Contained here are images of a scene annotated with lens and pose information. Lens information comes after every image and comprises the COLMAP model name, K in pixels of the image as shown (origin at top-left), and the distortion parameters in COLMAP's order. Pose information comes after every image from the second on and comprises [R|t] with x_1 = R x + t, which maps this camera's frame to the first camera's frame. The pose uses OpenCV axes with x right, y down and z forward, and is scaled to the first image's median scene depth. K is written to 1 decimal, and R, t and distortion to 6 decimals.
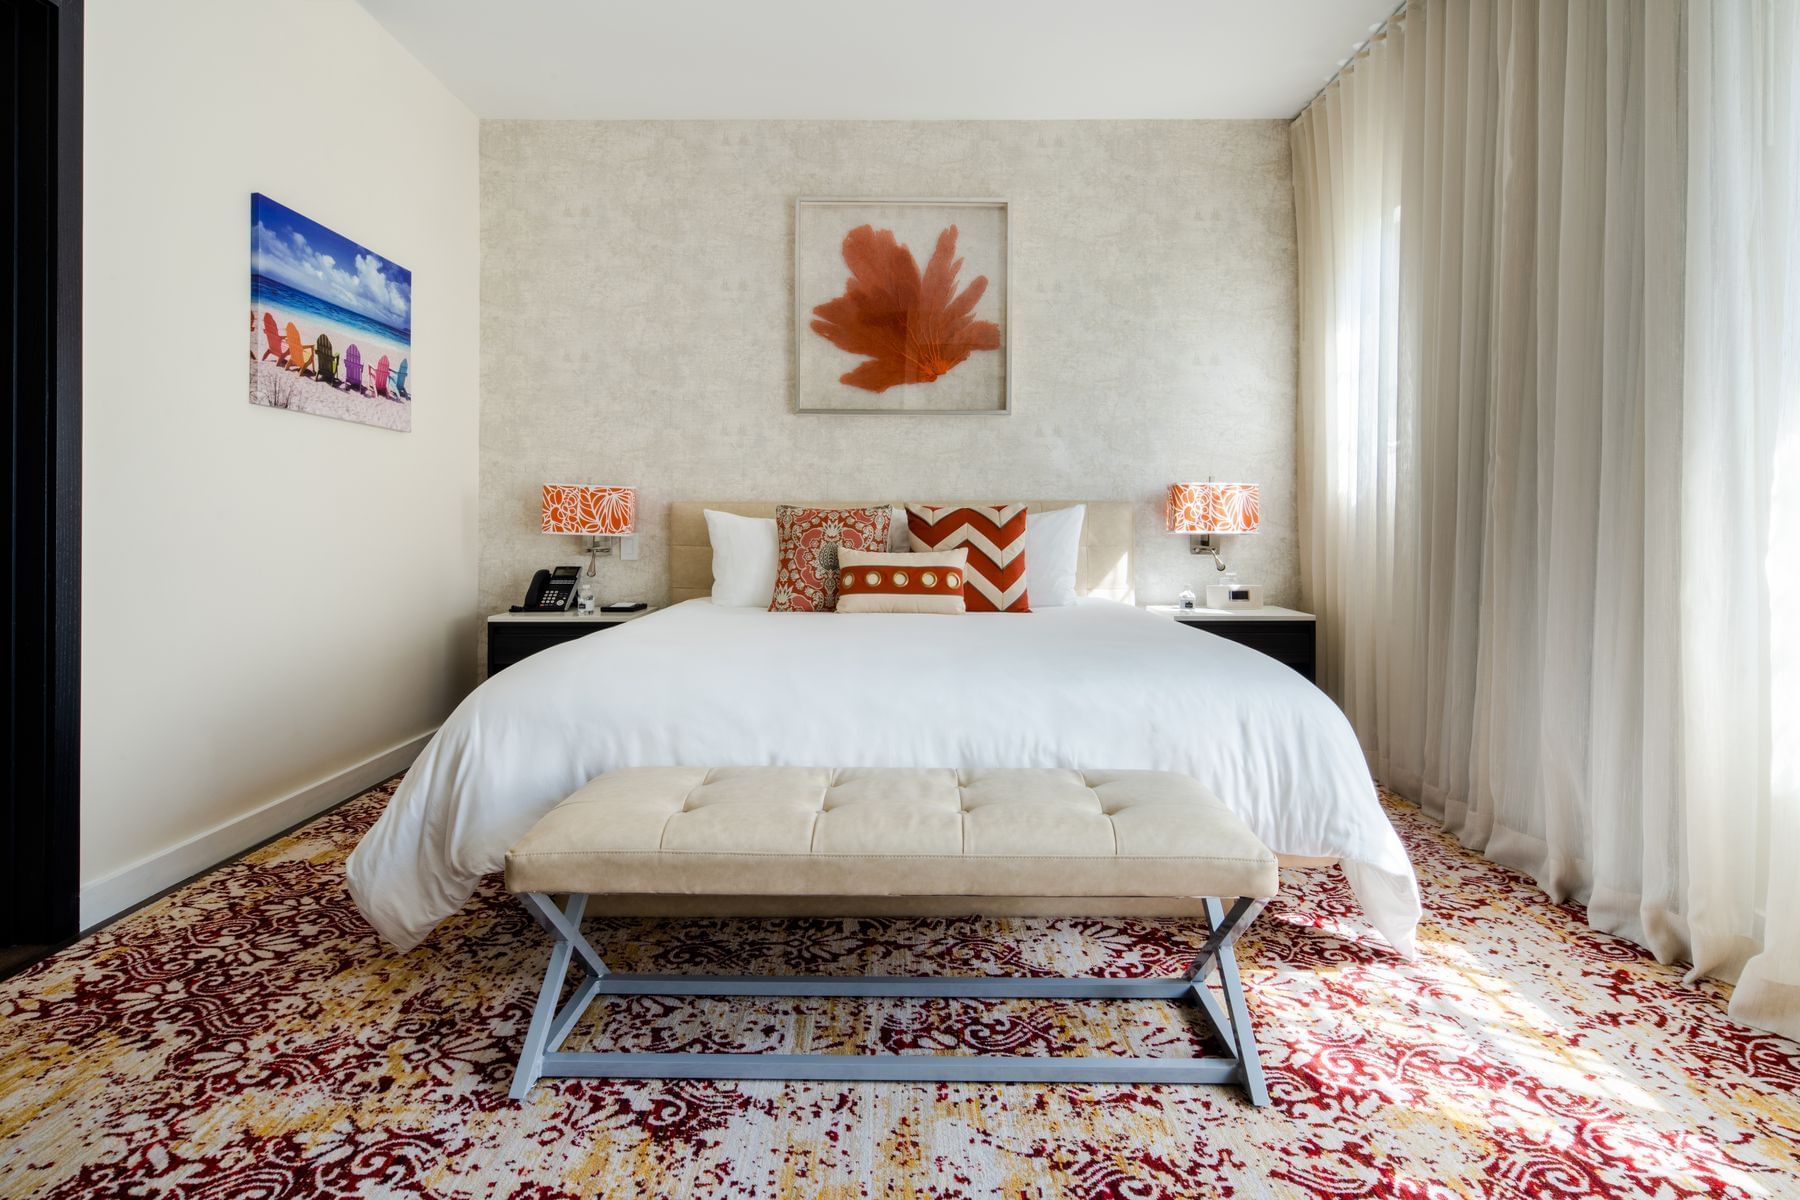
lens RADIAL K [[914.7, 0, 905.6], [0, 914.7, 541.4], [0, 0, 1]] dist [0.002506, -0.004142]
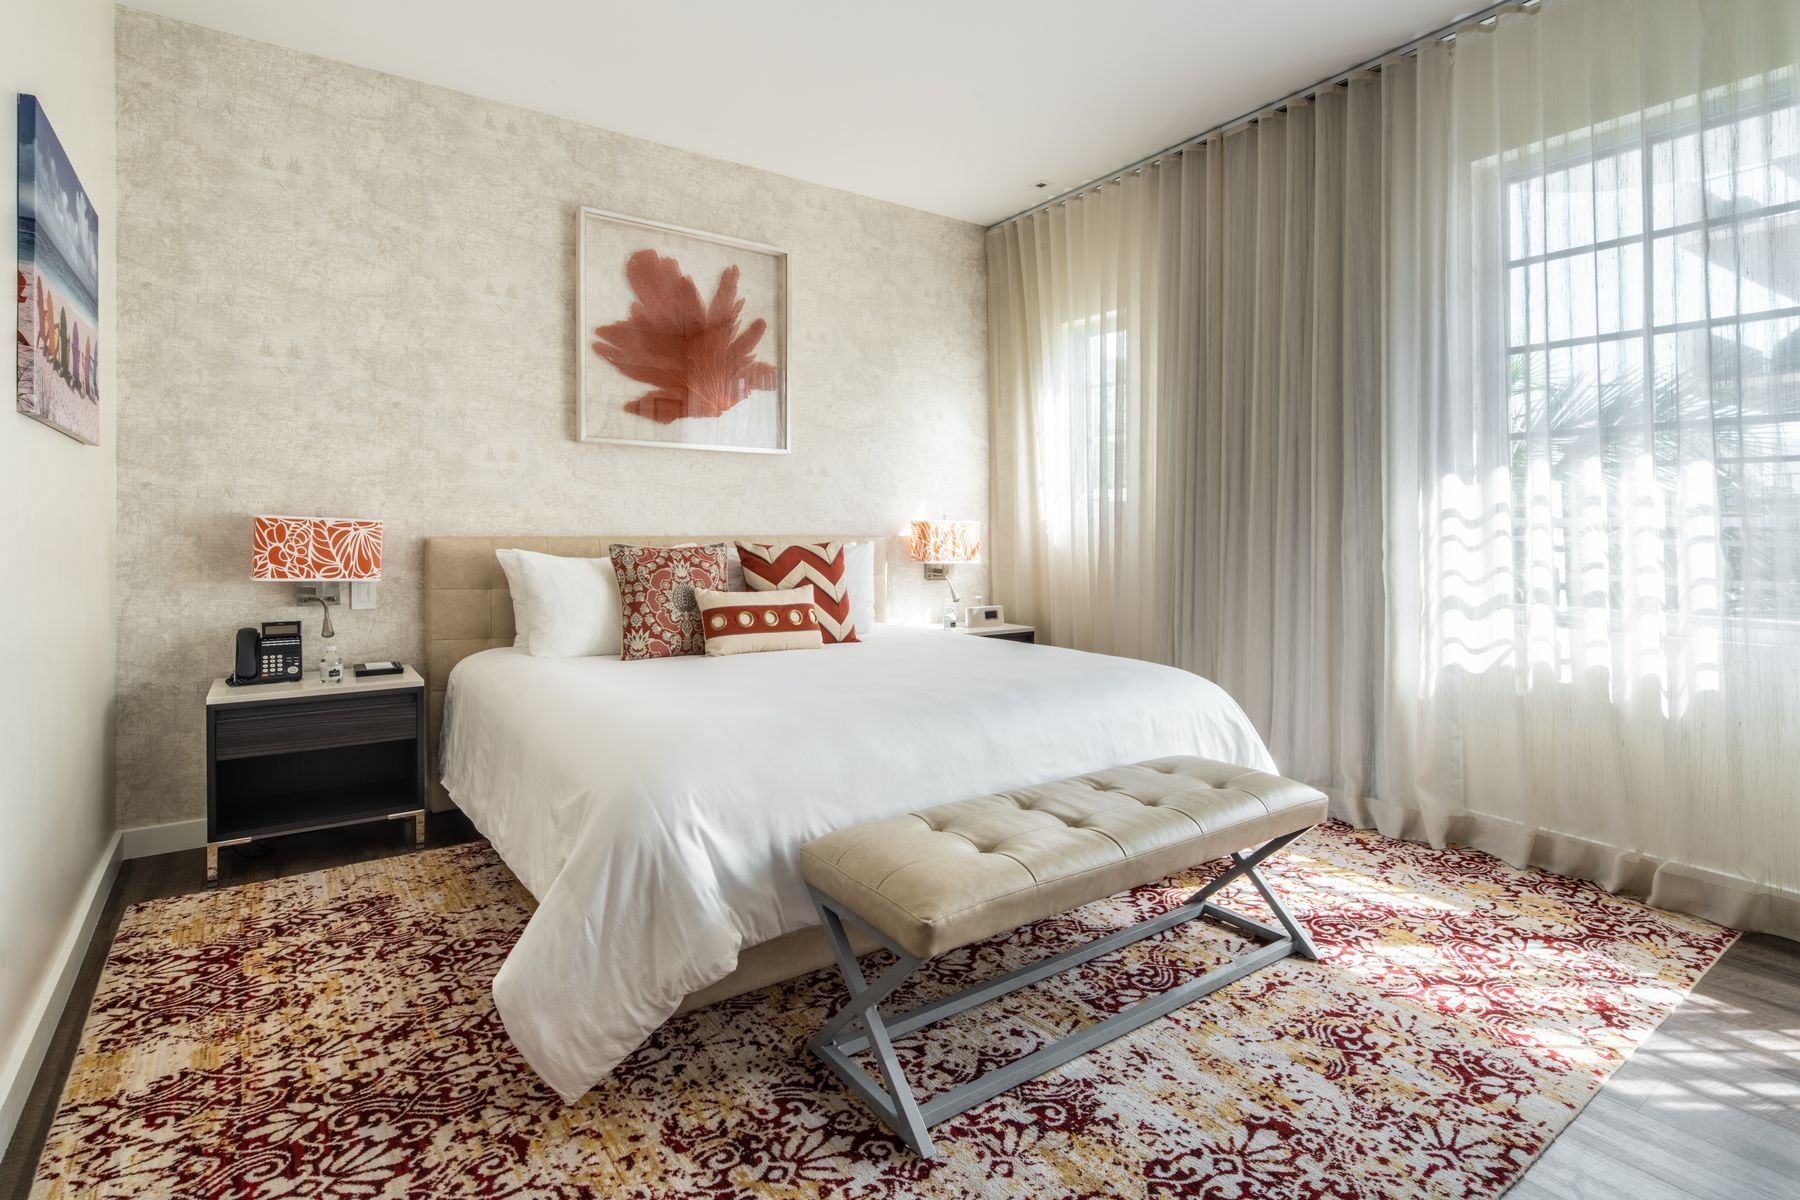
lens RADIAL K [[914.7, 0, 905.6], [0, 914.7, 541.4], [0, 0, 1]] dist [0.002506, -0.004142]
pose [[0.810723, -0.006412, 0.585395, -0.403178], [0.011574, 0.999920, -0.005077, -0.031312], [-0.585316, 0.010891, 0.810732, 0.066845]]
